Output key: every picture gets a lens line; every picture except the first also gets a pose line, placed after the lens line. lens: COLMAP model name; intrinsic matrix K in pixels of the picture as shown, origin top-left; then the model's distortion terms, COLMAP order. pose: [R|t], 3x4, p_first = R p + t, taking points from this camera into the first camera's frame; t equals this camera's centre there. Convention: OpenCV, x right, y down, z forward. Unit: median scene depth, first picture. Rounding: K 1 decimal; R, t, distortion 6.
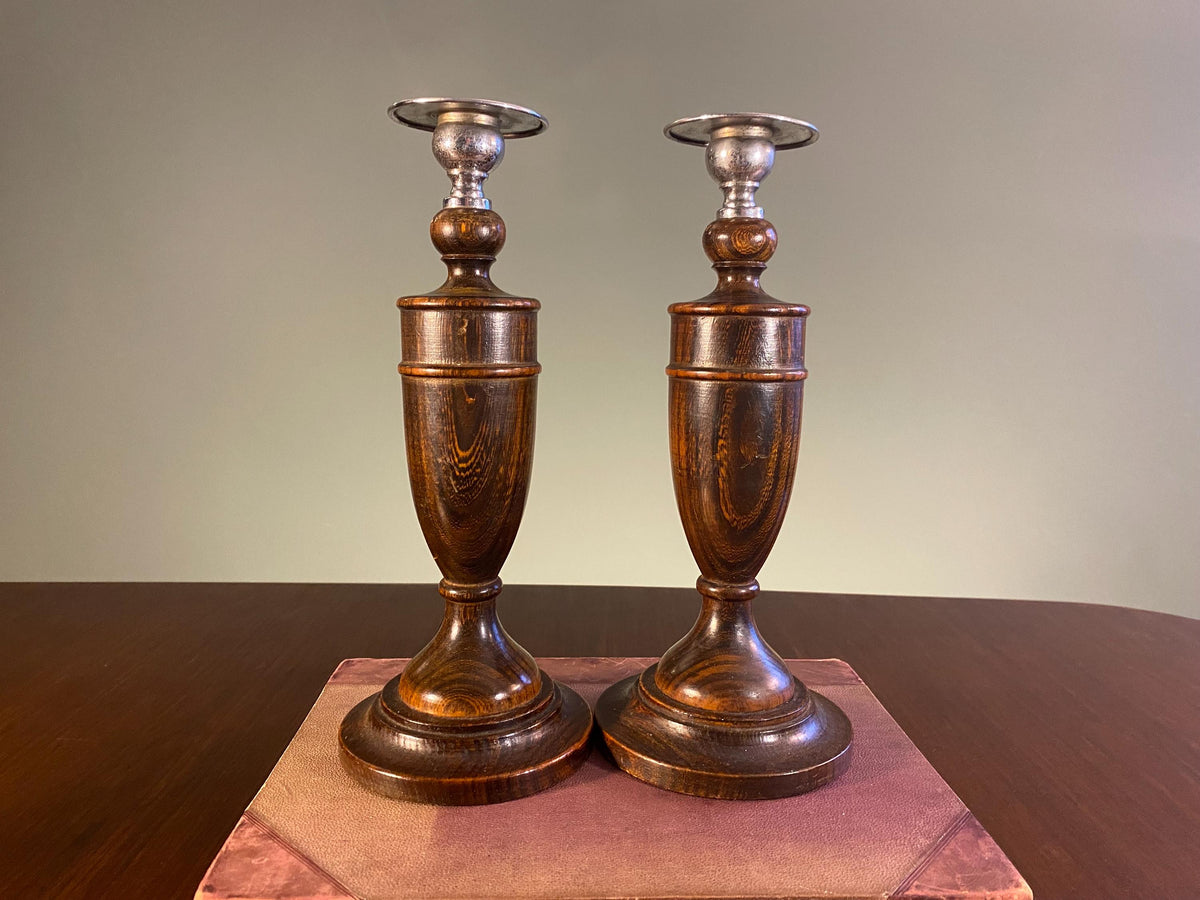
lens RADIAL K [[925.8, 0, 619.3], [0, 925.8, 436.0], [0, 0, 1]] dist [0.086252, -0.002286]
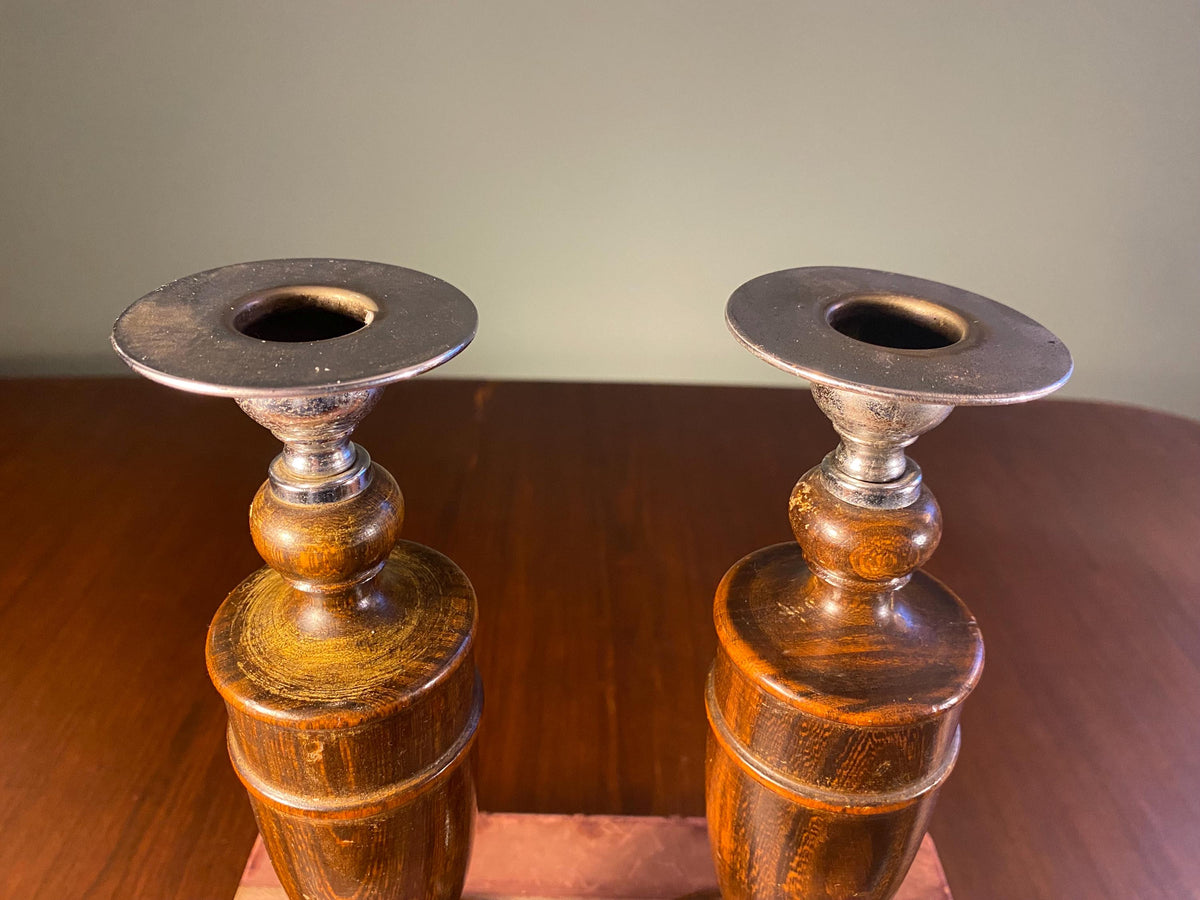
lens RADIAL K [[916.2, 0, 600.0], [0, 916.2, 450.0], [0, 0, 1]] dist [-0.011485, -0.007491]
pose [[0.997097, 0.041012, -0.064159, 0.016600], [-0.015682, 0.935105, 0.354025, -0.433175], [0.074514, -0.351991, 0.933033, 0.556303]]
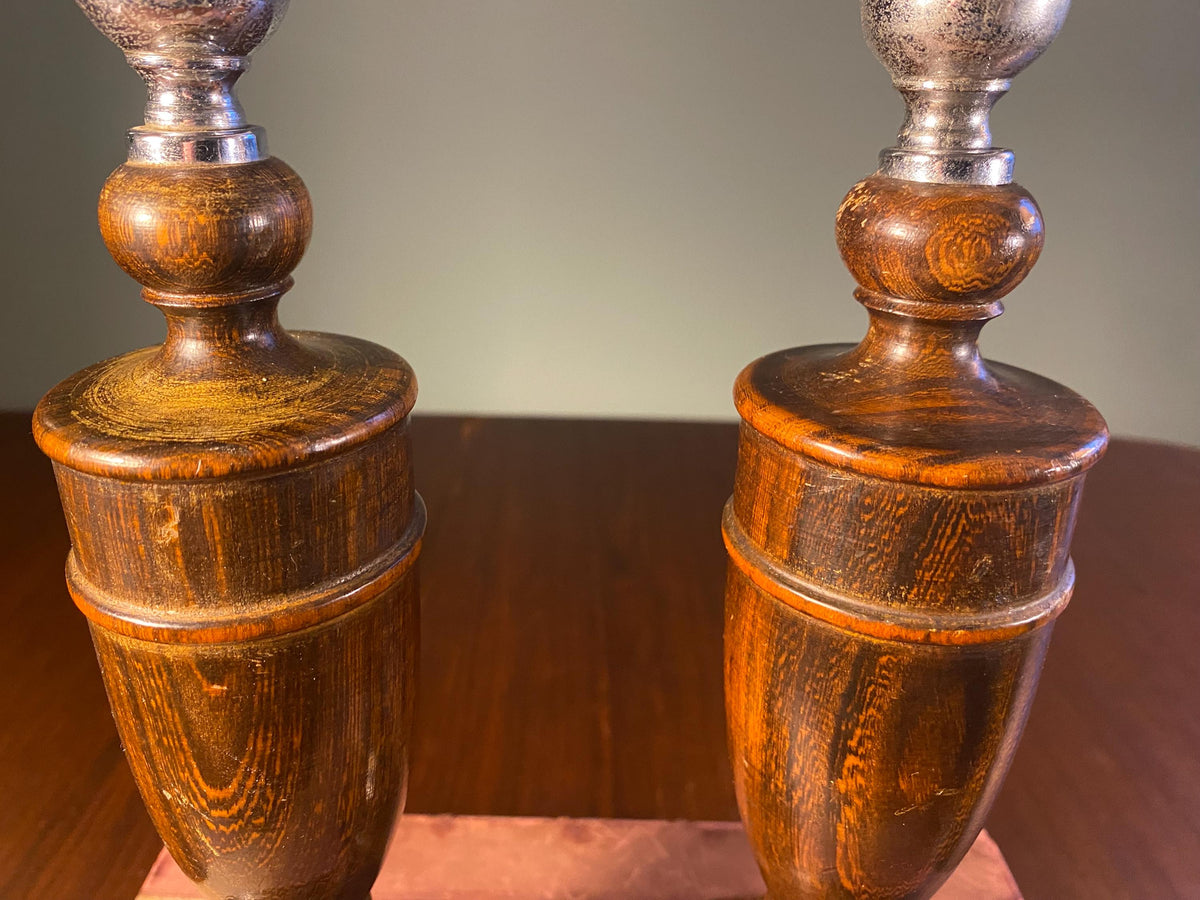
lens RADIAL K [[932.3, 0, 595.3], [0, 932.3, 431.9], [0, 0, 1]] dist [-0.018930, -0.006412]
pose [[0.997005, 0.032154, -0.070343, 0.021596], [-0.014736, 0.971800, 0.235348, -0.226118], [0.075927, -0.233606, 0.969362, 0.628891]]
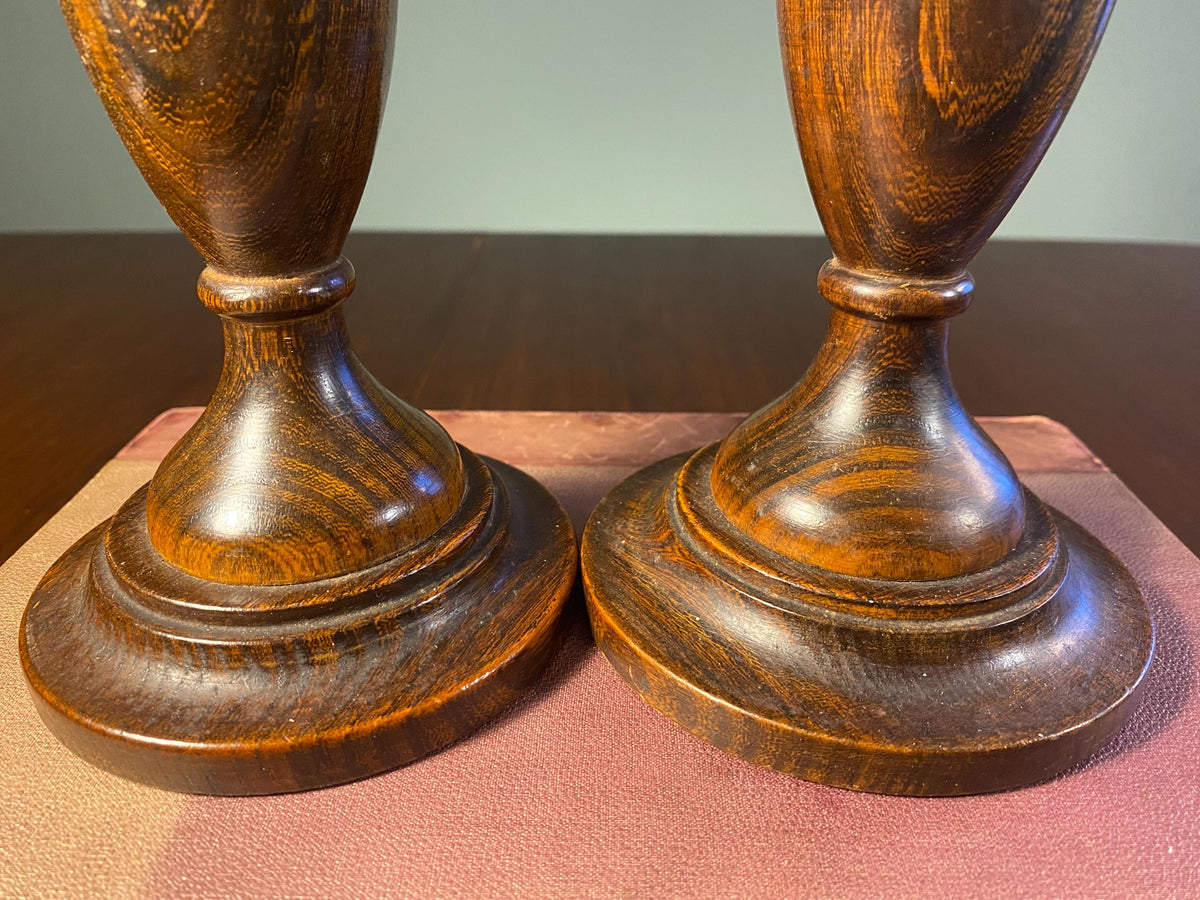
lens RADIAL K [[931.0, 0, 563.6], [0, 931.0, 447.6], [0, 0, 1]] dist [-0.007822, -0.006728]
pose [[0.992735, 0.023089, -0.118081, 0.021748], [0.015785, 0.947939, 0.318062, 0.104265], [0.119278, -0.317615, 0.940688, 0.616829]]
